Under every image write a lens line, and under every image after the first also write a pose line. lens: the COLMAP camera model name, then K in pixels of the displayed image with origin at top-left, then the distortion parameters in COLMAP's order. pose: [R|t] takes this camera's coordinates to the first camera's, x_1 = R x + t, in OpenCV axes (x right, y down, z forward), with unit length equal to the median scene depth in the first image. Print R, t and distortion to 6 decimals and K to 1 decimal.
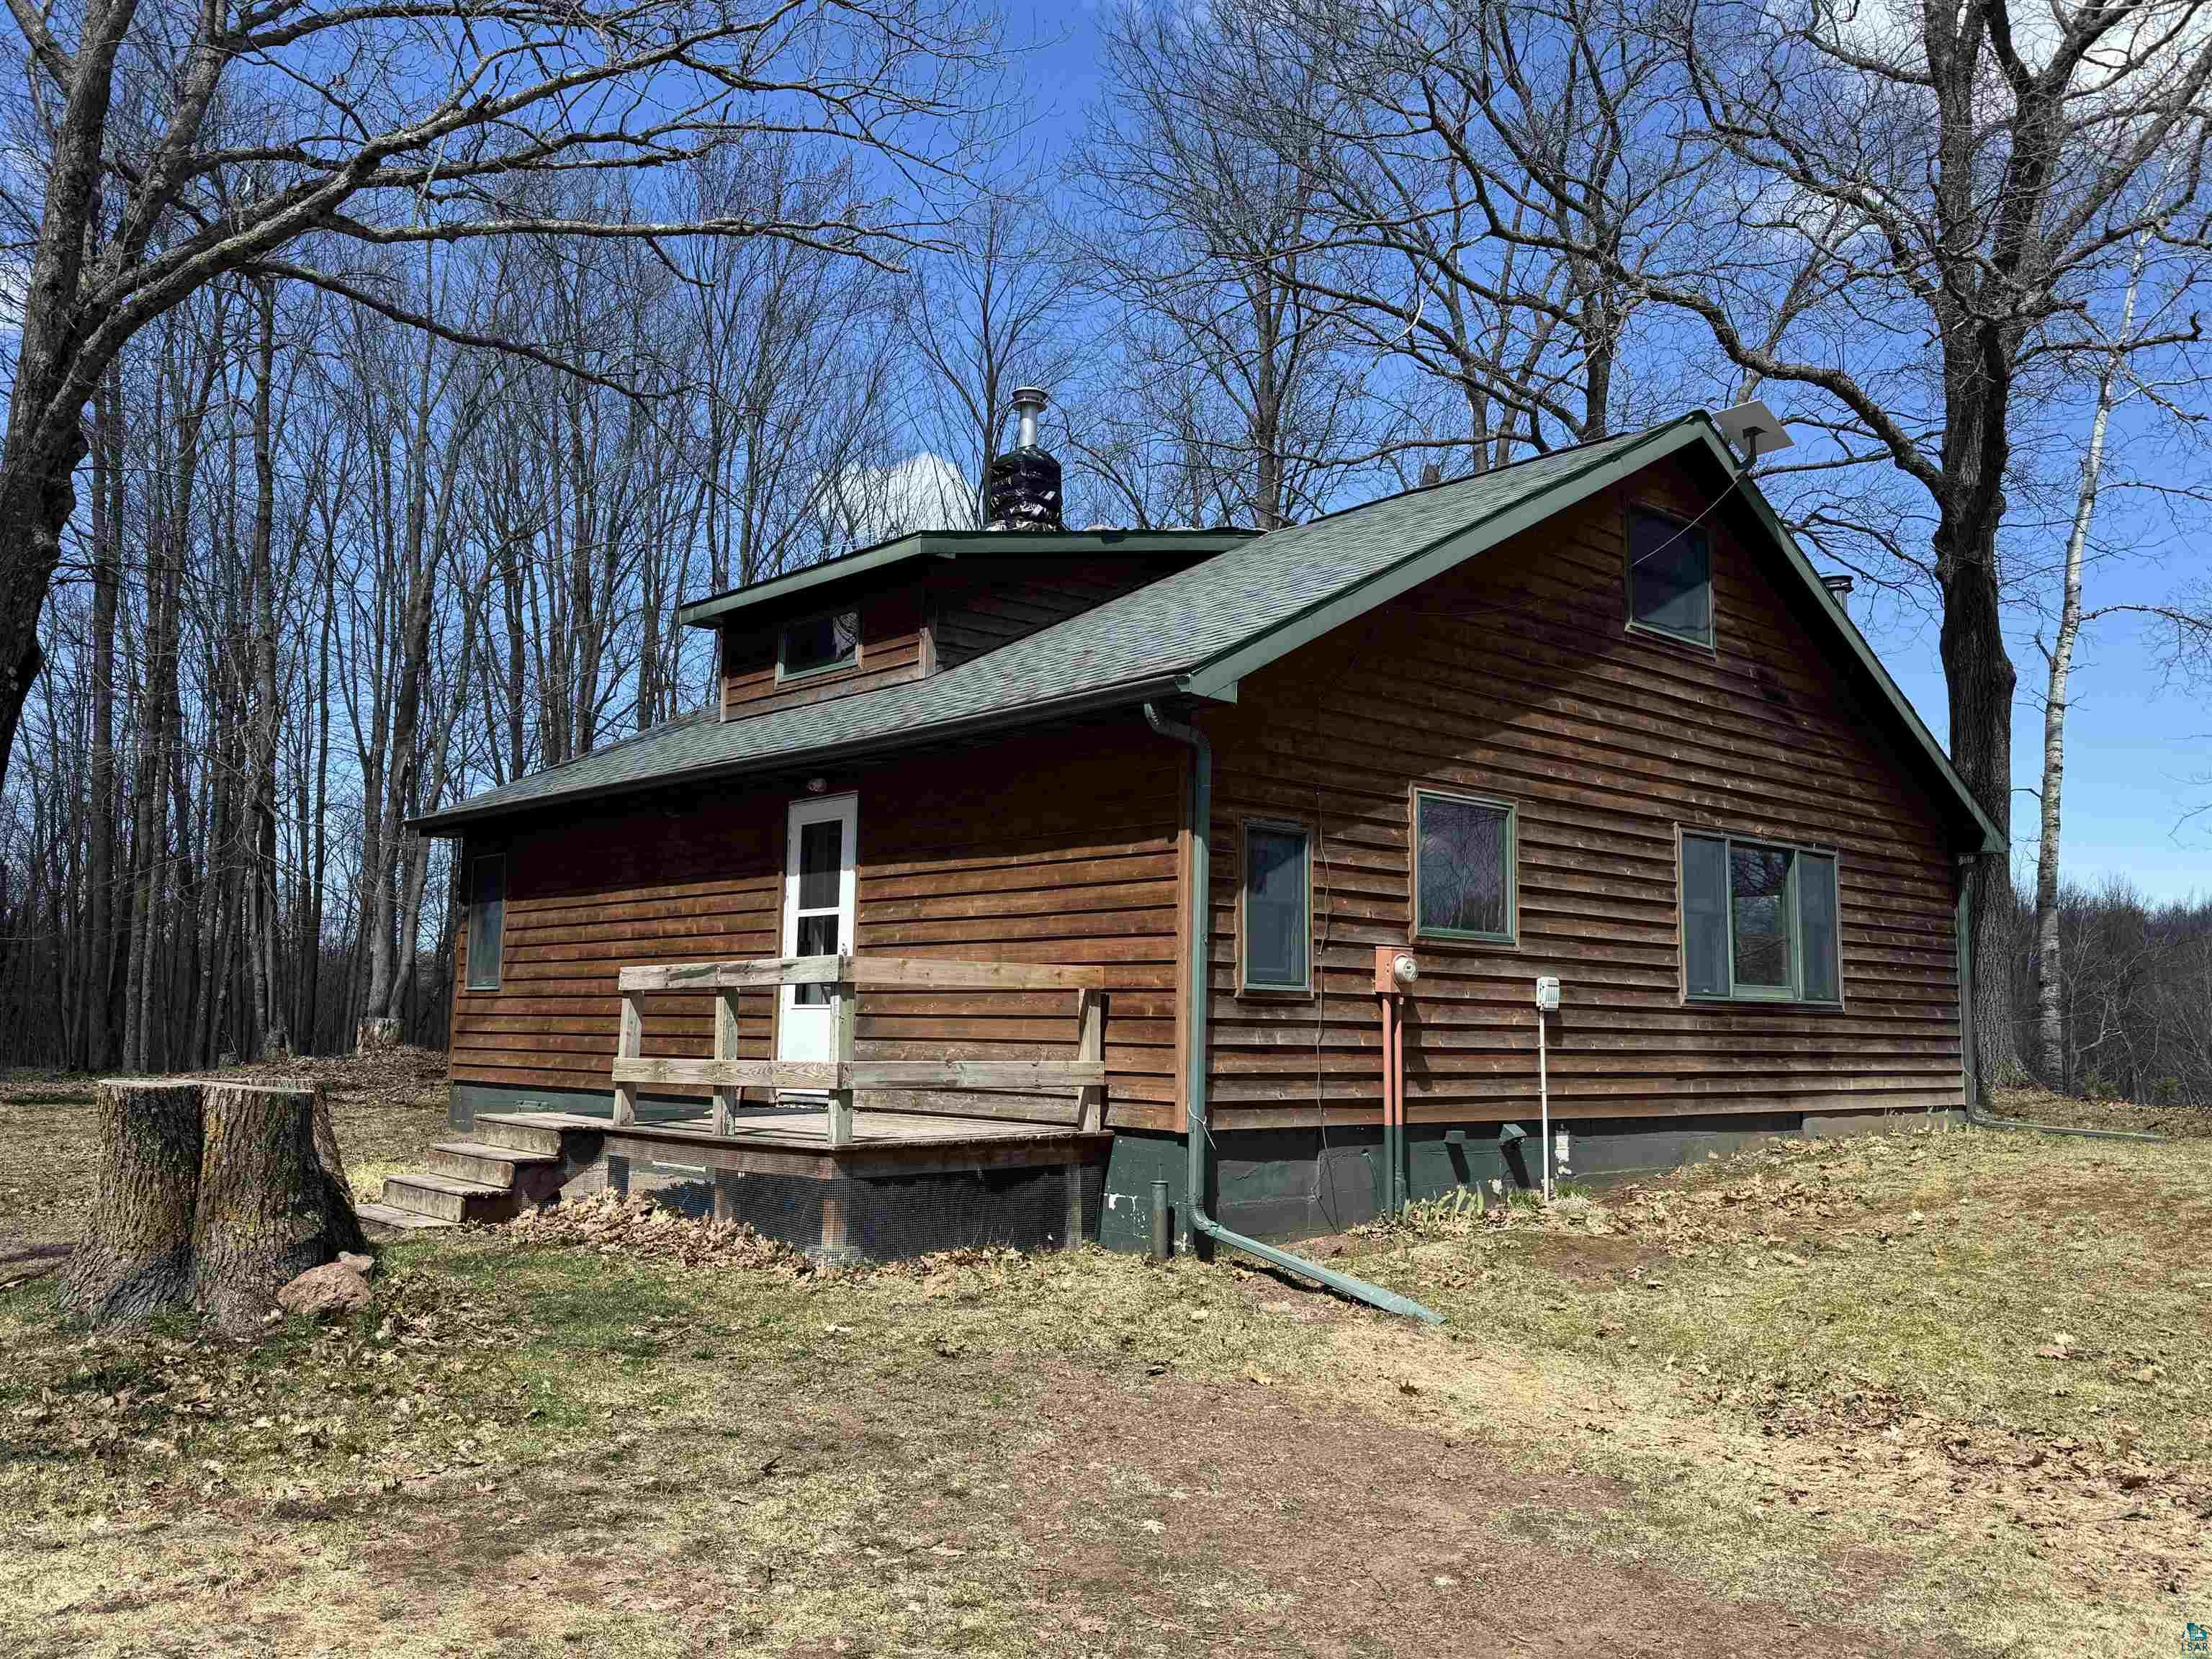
lens RADIAL K [[1677.4, 0, 1106.0], [0, 1677.4, 829.5], [0, 0, 1]] dist [0.149142, -0.228543]
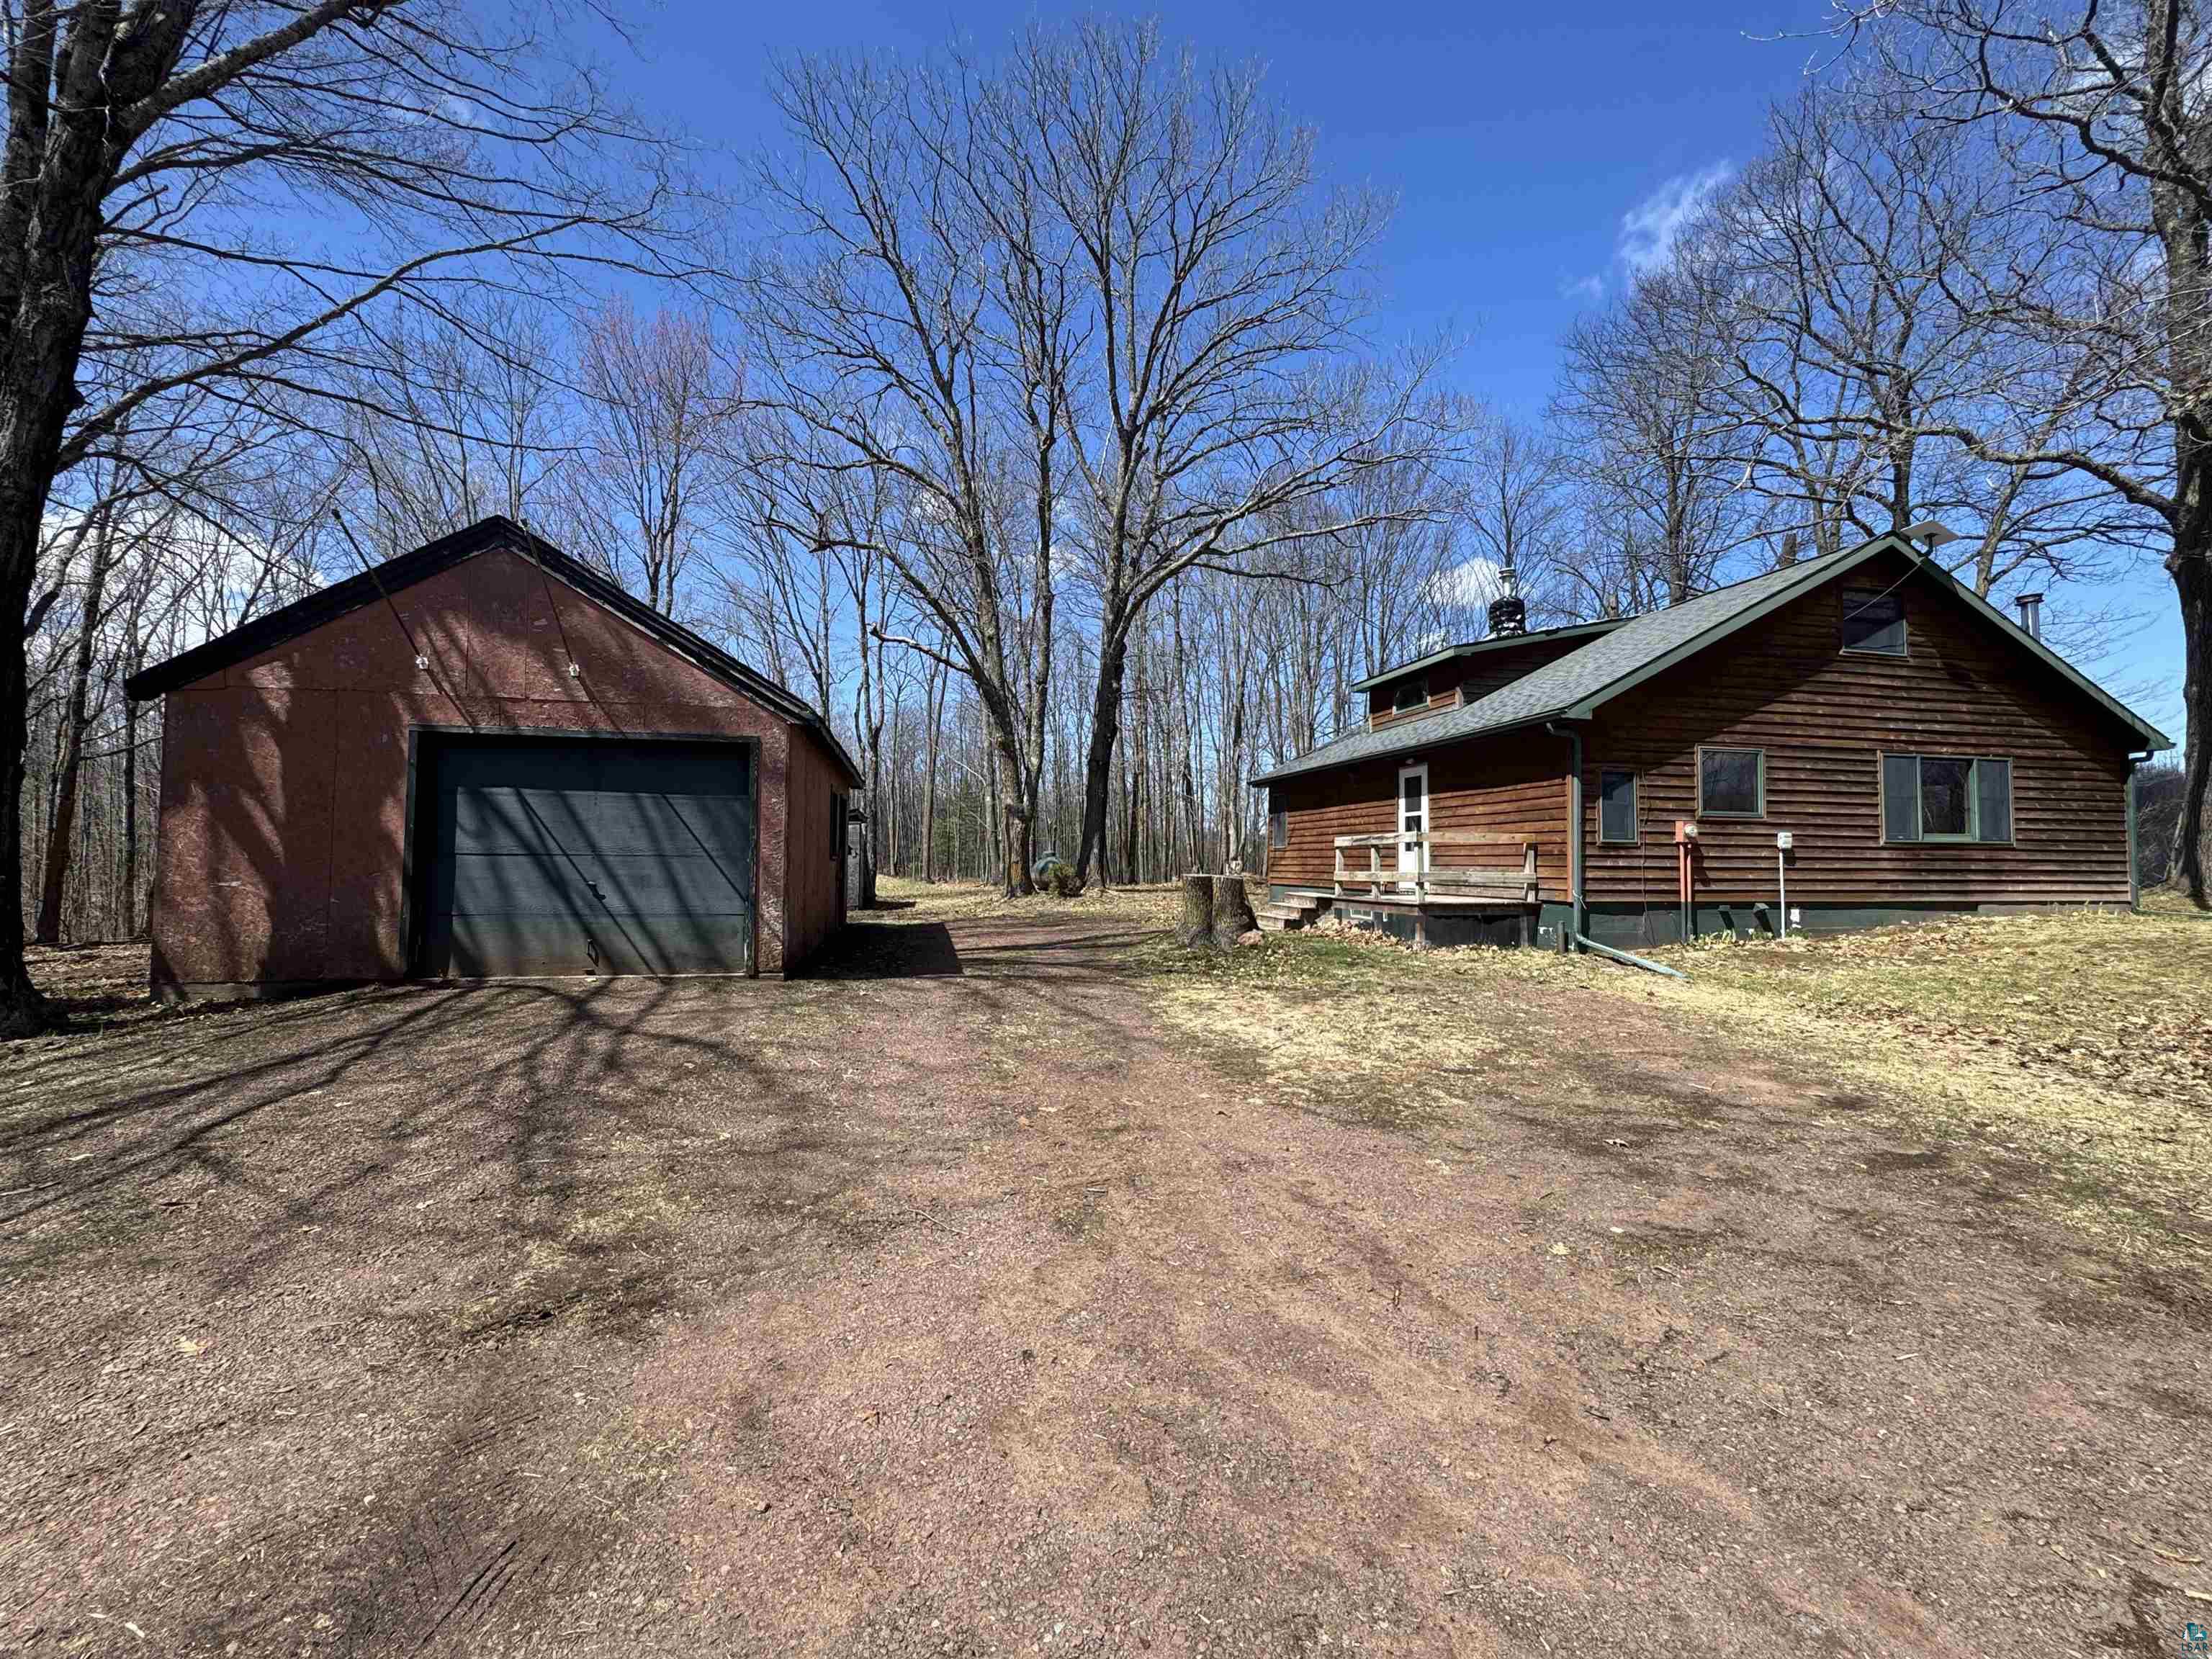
lens RADIAL K [[883.2, 0, 1104.4], [0, 883.2, 827.9], [0, 0, 1]] dist [-0.000565, -0.000028]
pose [[0.863785, -0.027183, -0.503127, 0.092292], [0.062143, 0.996668, 0.052840, -0.027906], [0.500014, -0.076908, 0.862595, -0.349154]]
